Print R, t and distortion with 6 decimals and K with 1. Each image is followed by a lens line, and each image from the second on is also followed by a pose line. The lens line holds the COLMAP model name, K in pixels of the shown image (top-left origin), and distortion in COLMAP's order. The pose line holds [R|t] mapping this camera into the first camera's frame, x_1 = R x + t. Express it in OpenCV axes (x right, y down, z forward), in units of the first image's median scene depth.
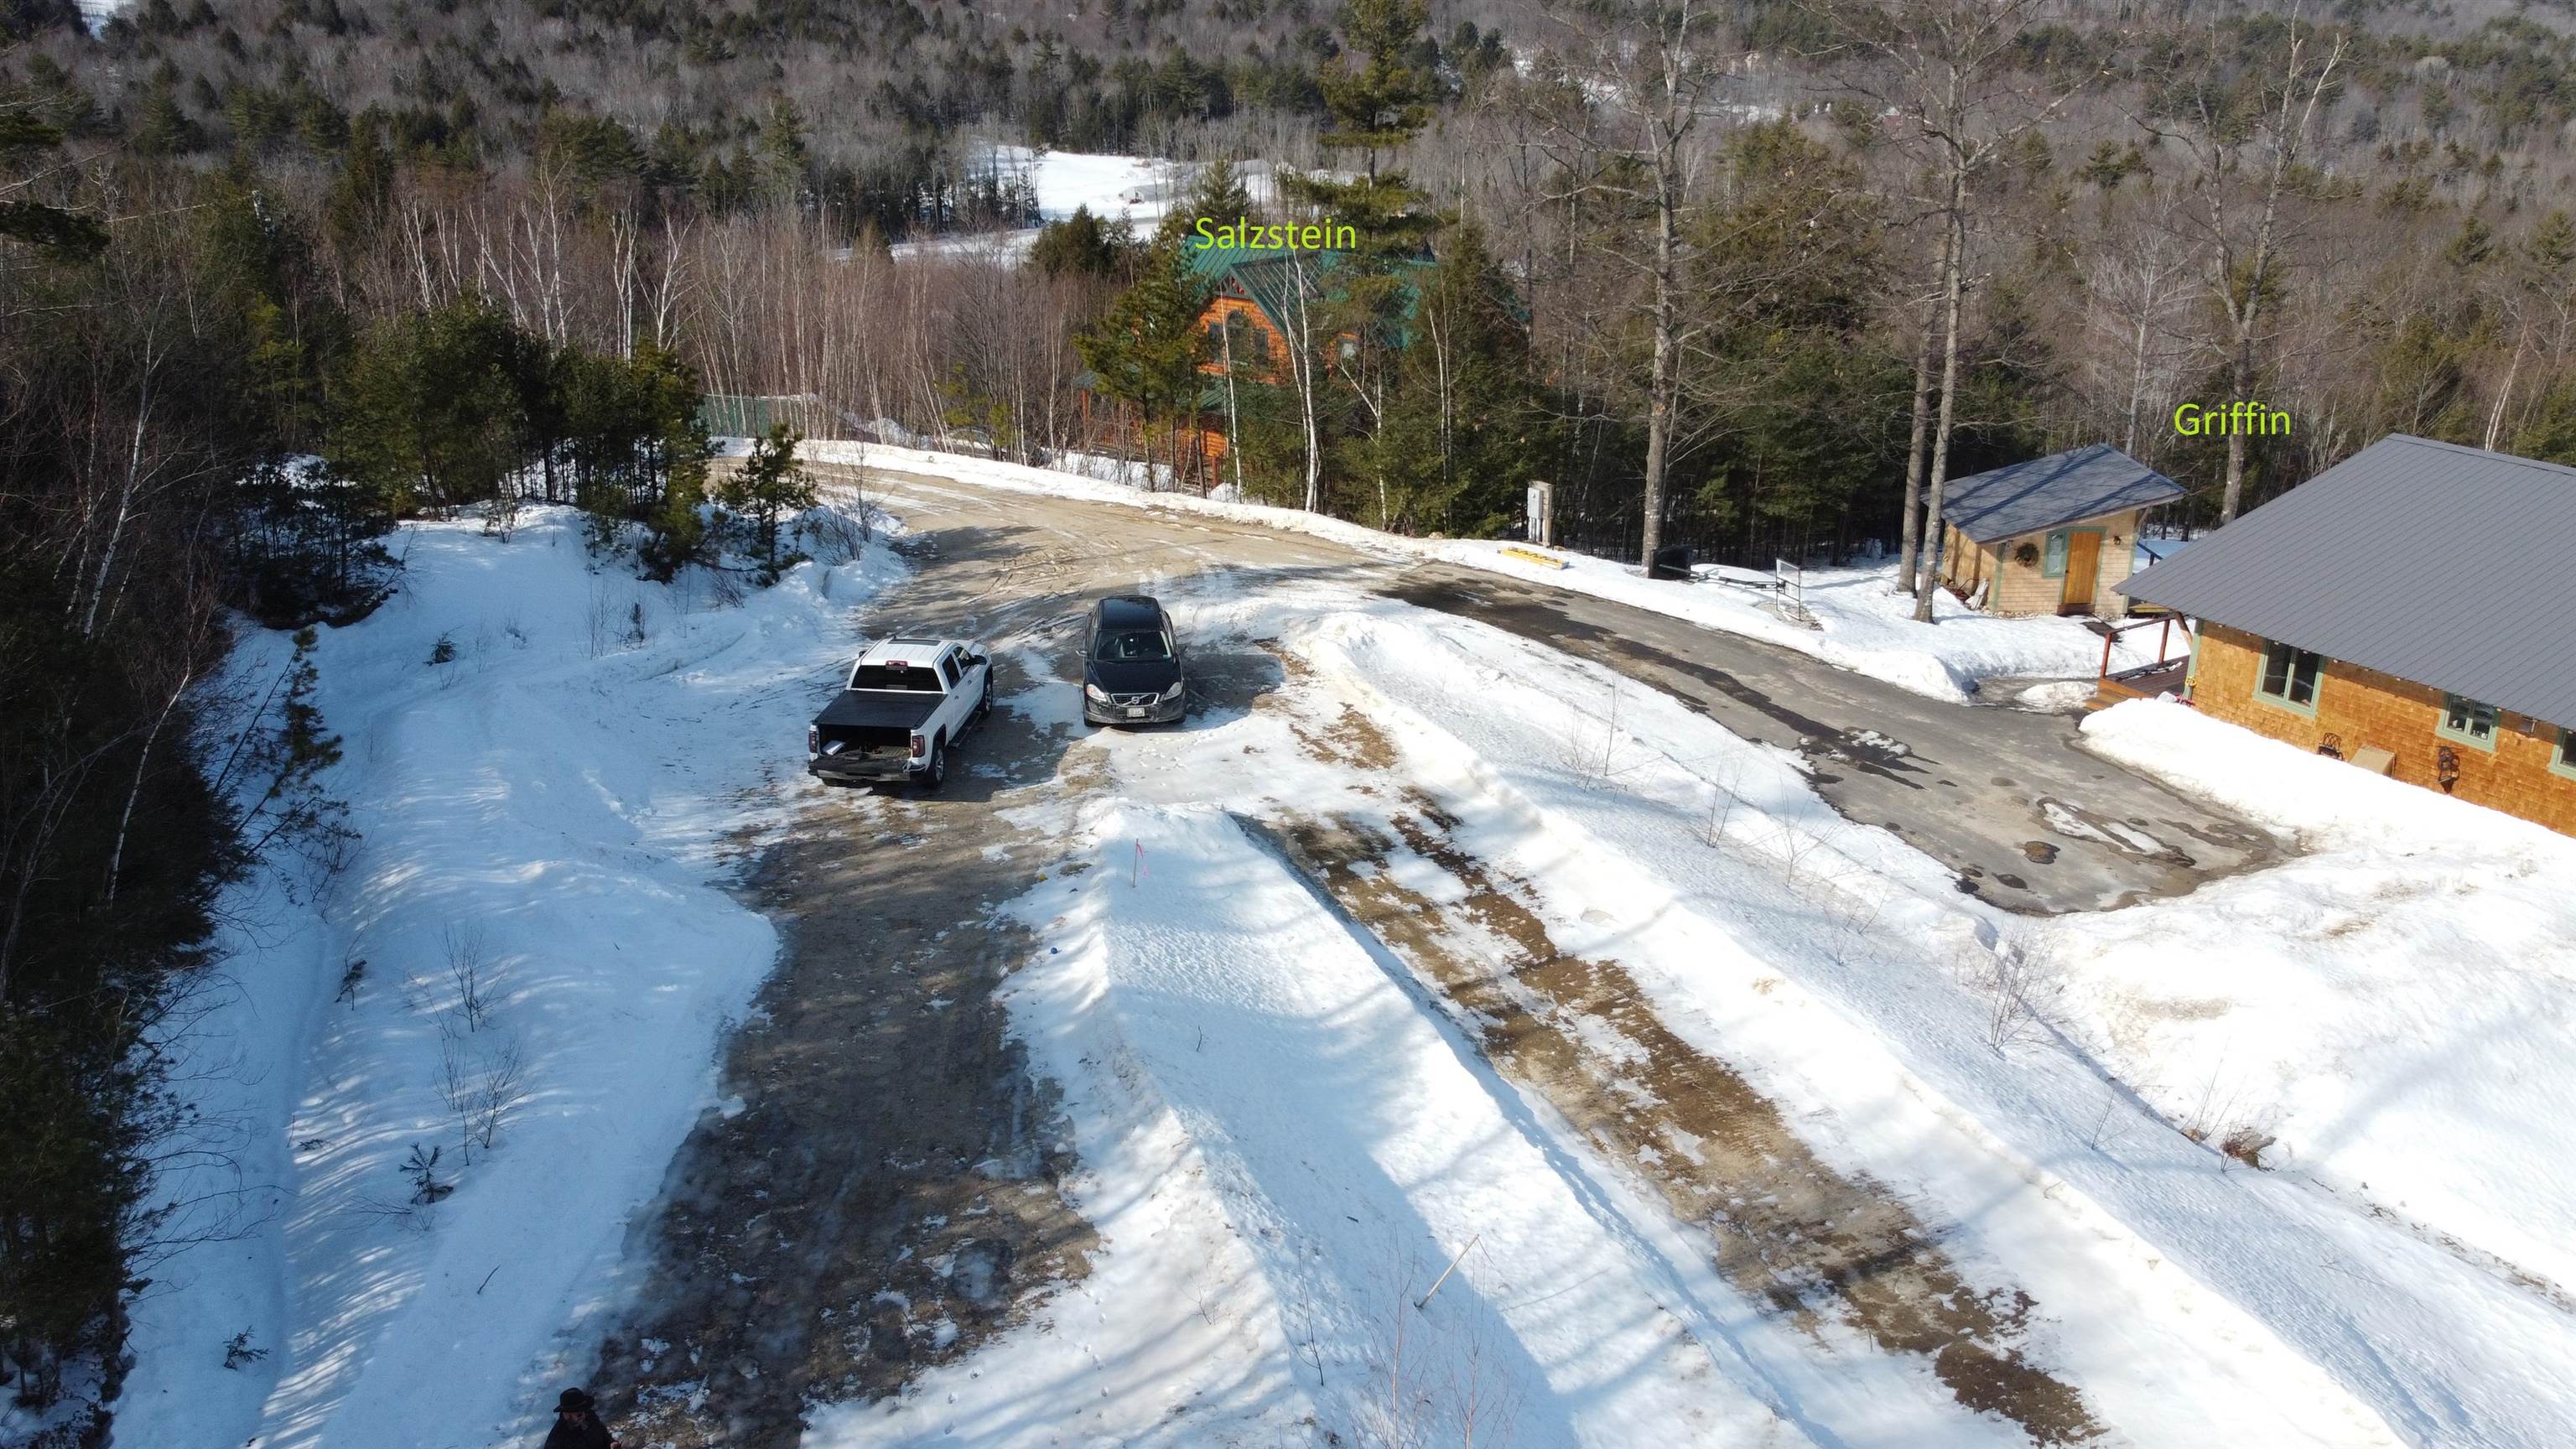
lens RADIAL K [[1948.3, 0, 1284.7], [0, 1948.3, 717.1], [0, 0, 1]] dist [0.002209, -0.005433]
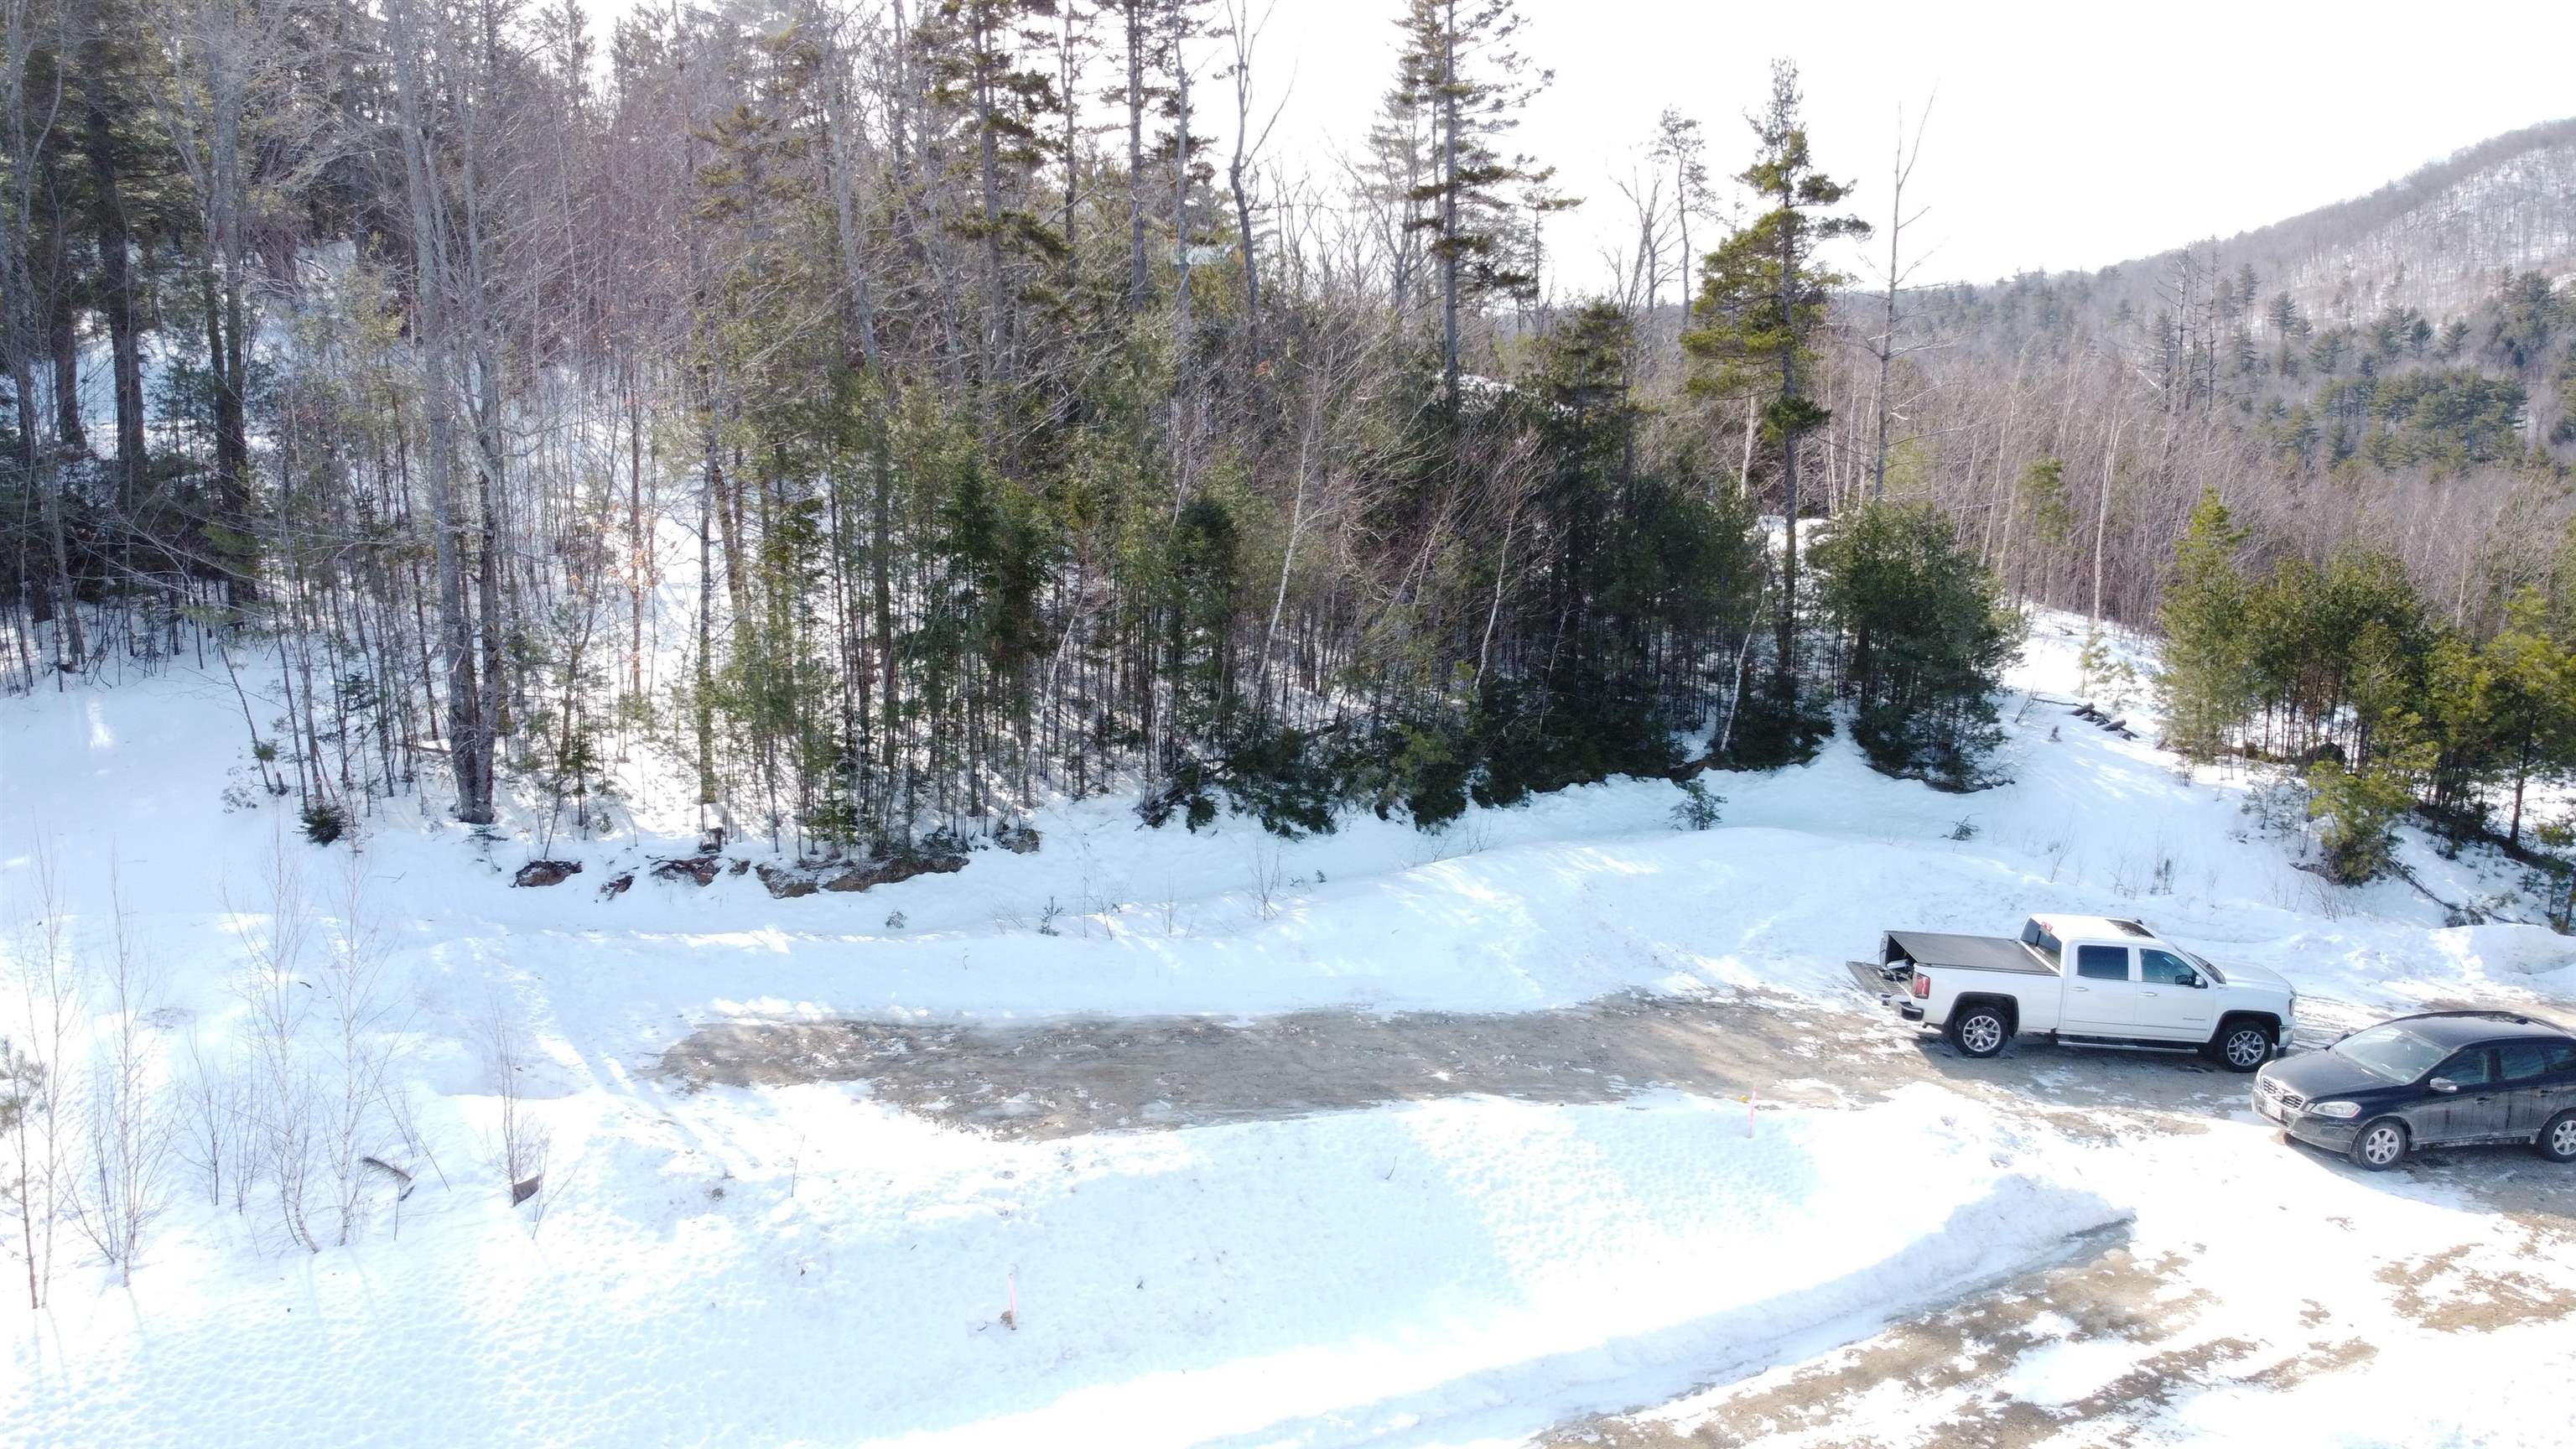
lens RADIAL K [[1948.3, 0, 1275.8], [0, 1948.3, 731.5], [0, 0, 1]] dist [0.002209, -0.005433]
pose [[0.060396, 0.174193, -0.982858, 0.773537], [-0.354856, 0.924079, 0.141970, -0.136231], [0.932968, 0.340198, 0.117624, 0.675389]]
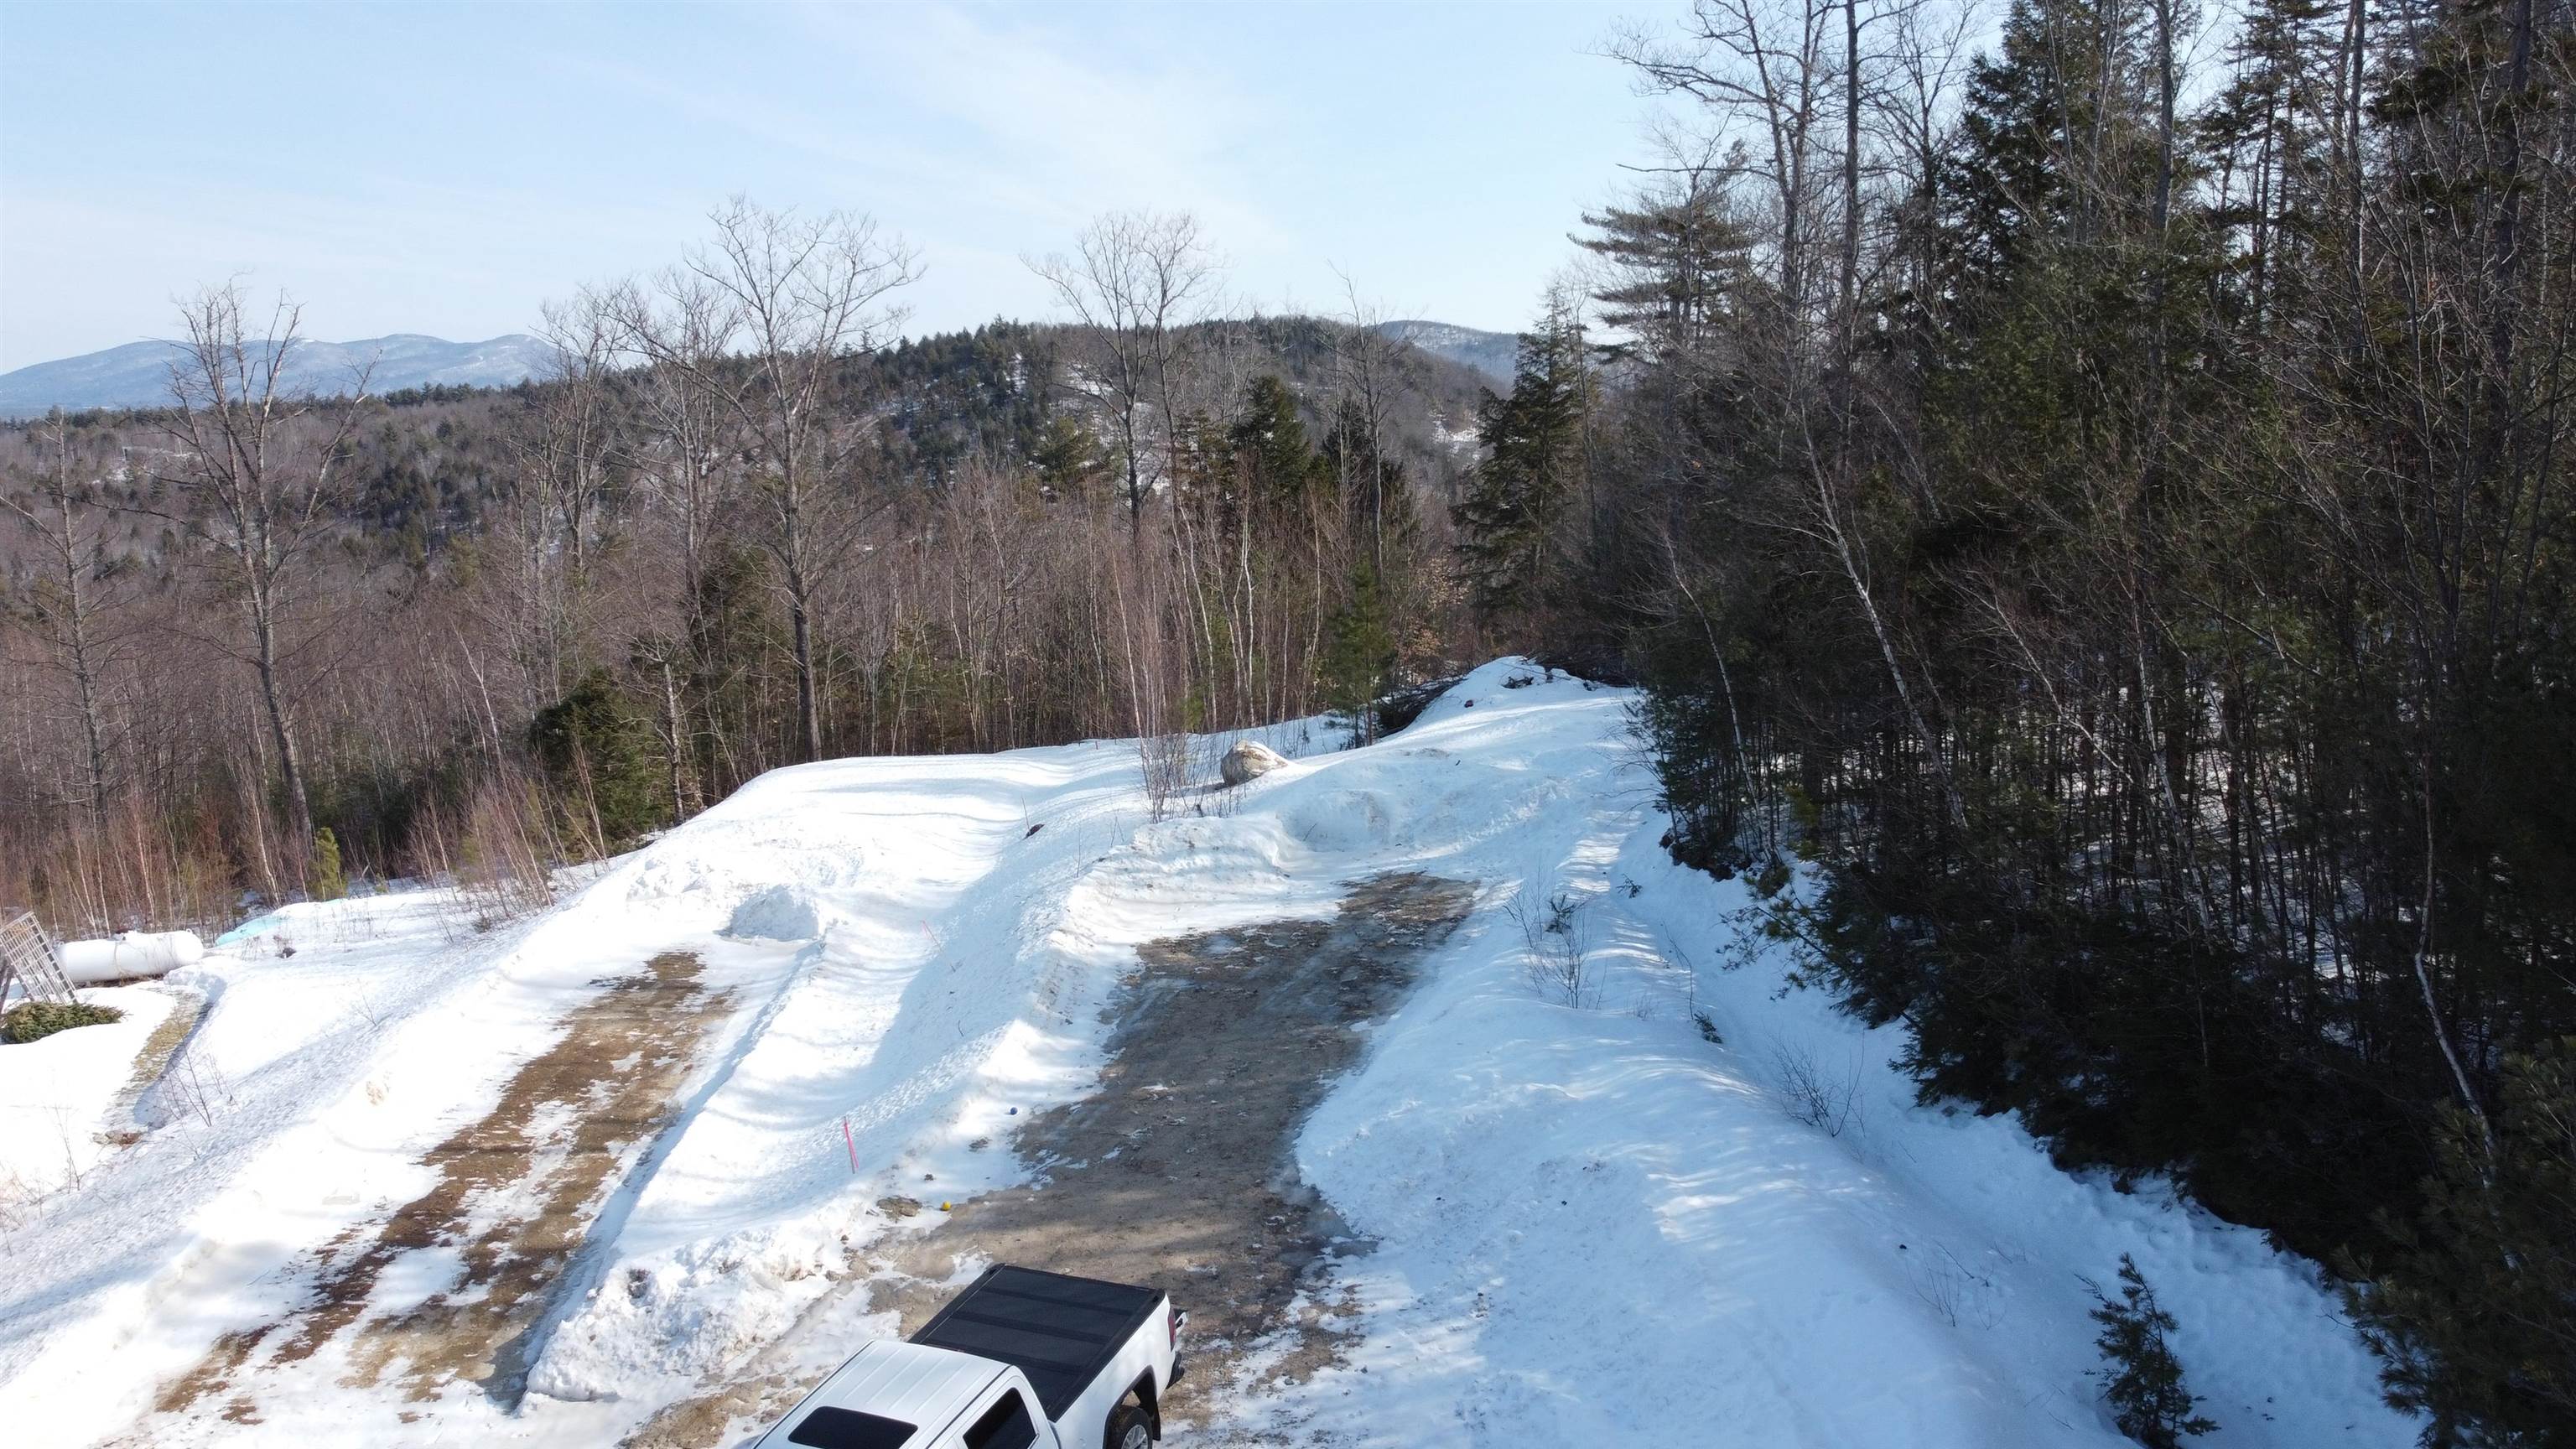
lens RADIAL K [[1948.3, 0, 1279.4], [0, 1948.3, 722.8], [0, 0, 1]] dist [0.002209, -0.005433]
pose [[-0.944026, -0.040945, 0.327320, -0.517967], [0.130330, 0.865240, 0.484121, -0.456354], [-0.303032, 0.499683, -0.811473, 1.580430]]
